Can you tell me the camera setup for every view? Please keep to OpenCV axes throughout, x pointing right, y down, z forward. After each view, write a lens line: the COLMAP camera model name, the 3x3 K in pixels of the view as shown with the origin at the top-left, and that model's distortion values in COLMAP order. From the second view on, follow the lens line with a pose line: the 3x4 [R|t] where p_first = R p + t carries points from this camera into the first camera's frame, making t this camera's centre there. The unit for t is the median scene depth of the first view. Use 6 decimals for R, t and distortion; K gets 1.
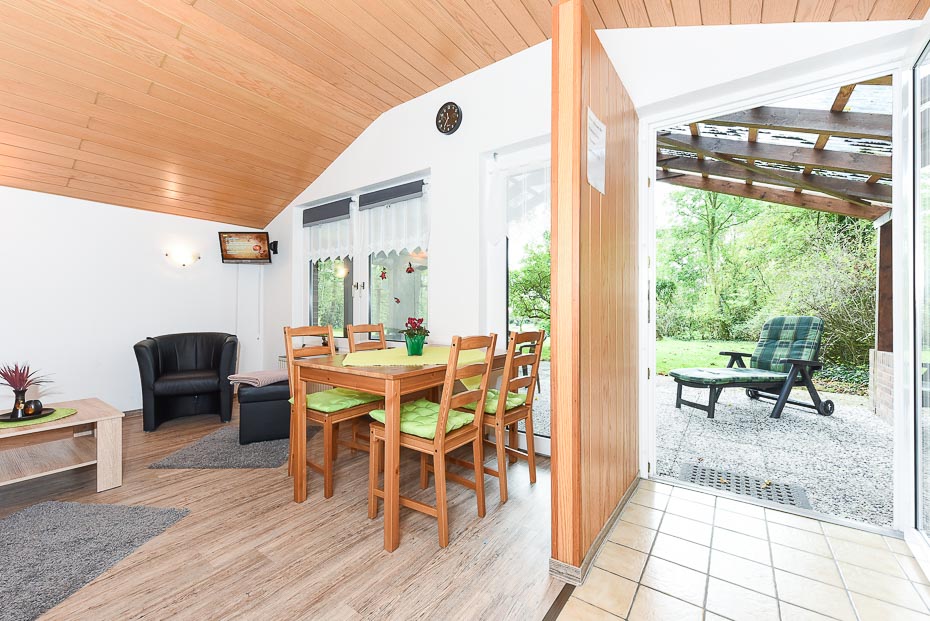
lens RADIAL K [[380.5, 0, 465.0], [0, 380.5, 310.5], [0, 0, 1]] dist [0.000995, -0.000127]
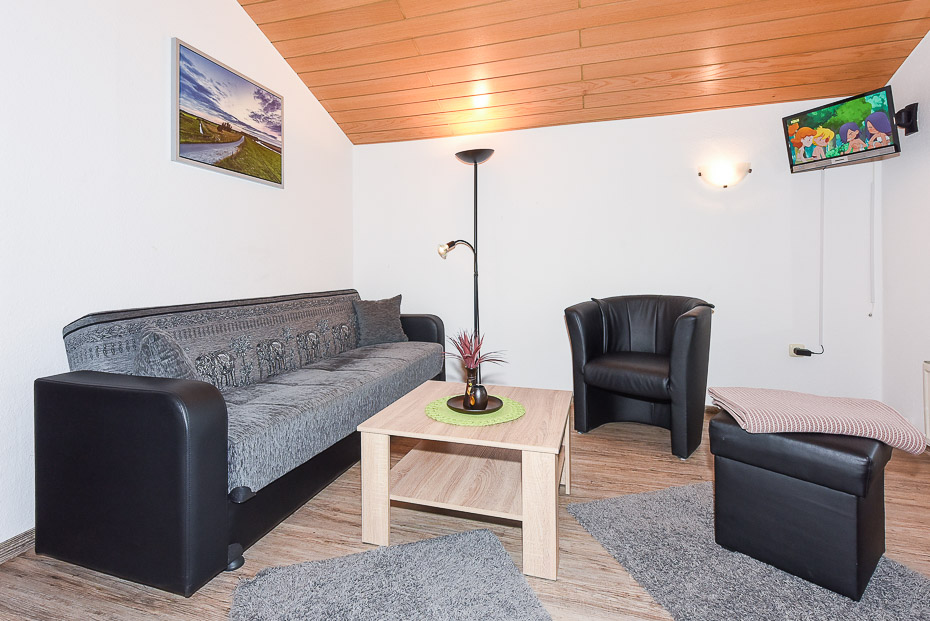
lens RADIAL K [[438.2, 0, 465.2], [0, 438.2, 265.7], [0, 0, 1]] dist [-0.002837, -0.000145]
pose [[0.322600, -0.009051, -0.946492, -0.238833], [0.009486, 0.999935, -0.006329, 0.010047], [0.946488, -0.006937, 0.322665, 0.437183]]
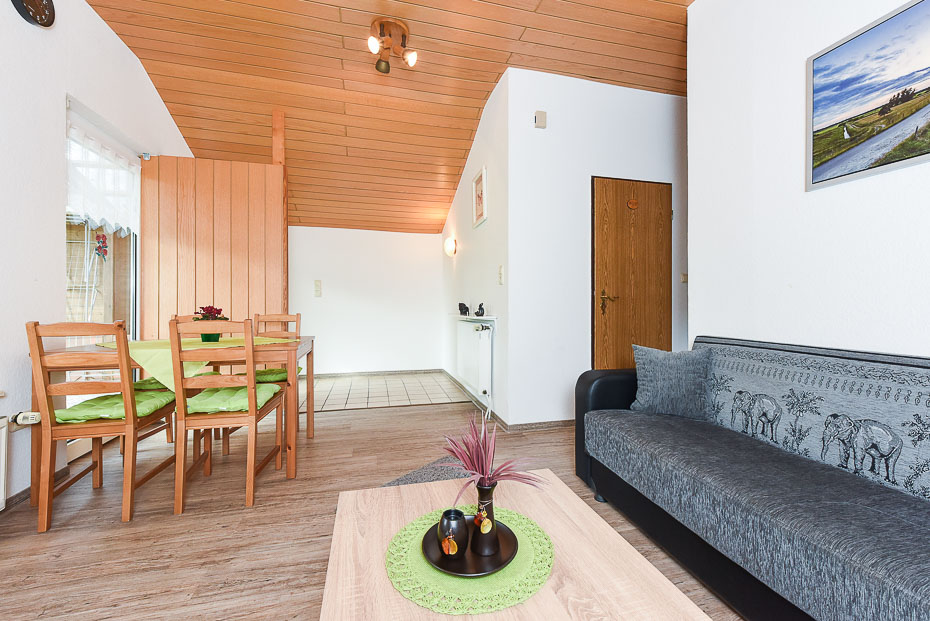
lens RADIAL K [[394.8, 0, 461.8], [0, 394.8, 302.8], [0, 0, 1]] dist [0.000420, 0.000053]
pose [[-0.757315, -0.002476, 0.653045, -0.919611], [-0.006144, 0.999976, -0.003332, 0.006756], [-0.653021, -0.006536, -0.757311, 0.921093]]
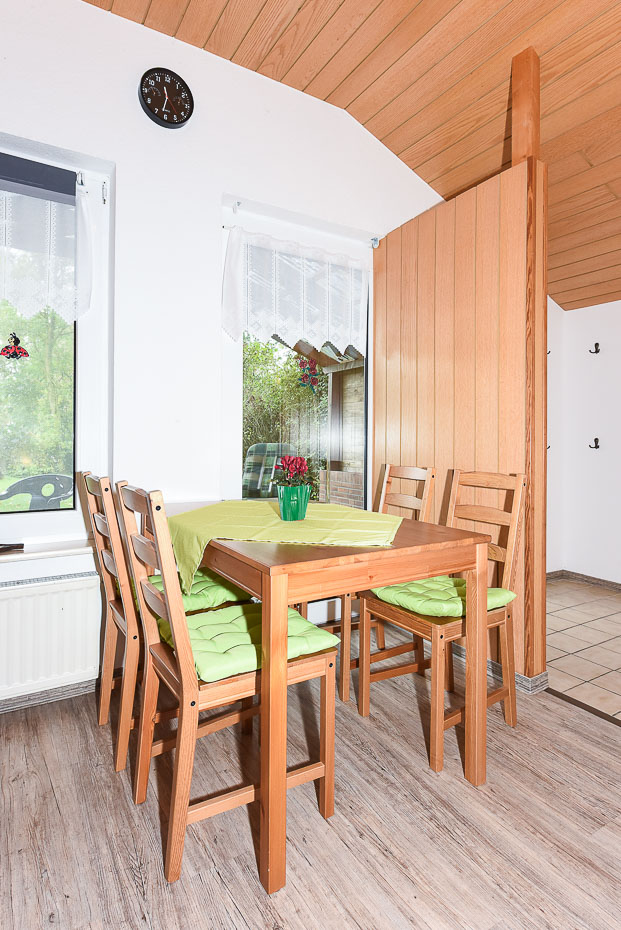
lens RADIAL K [[513.1, 0, 324.4], [0, 513.1, 438.3], [0, 0, 1]] dist [-0.004472, 0.000482]
pose [[0.381256, -0.001053, 0.924469, -0.576167], [-0.006112, 0.999975, 0.003659, -0.008227], [-0.924449, -0.007045, 0.381240, 0.438572]]
